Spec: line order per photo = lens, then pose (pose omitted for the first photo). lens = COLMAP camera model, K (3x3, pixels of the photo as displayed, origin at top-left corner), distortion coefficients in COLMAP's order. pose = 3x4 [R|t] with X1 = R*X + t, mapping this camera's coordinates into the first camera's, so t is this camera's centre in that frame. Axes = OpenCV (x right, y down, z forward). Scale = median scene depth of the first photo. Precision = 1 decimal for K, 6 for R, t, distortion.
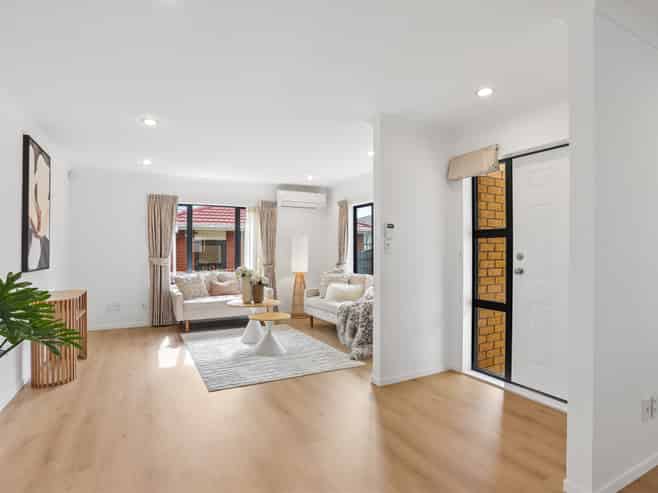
lens RADIAL K [[361.4, 0, 324.7], [0, 361.4, 250.1], [0, 0, 1]] dist [-0.048895, 0.001842]
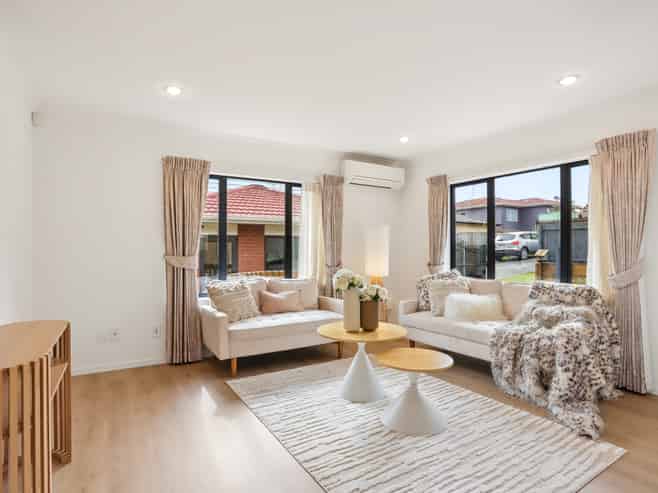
lens RADIAL K [[361.4, 0, 331.1], [0, 361.4, 249.6], [0, 0, 1]] dist [-0.048895, 0.001842]
pose [[0.997209, -0.002085, 0.074625, -0.242226], [0.002056, 0.999998, 0.000475, 0.009546], [-0.074626, -0.000320, 0.997212, 0.340170]]
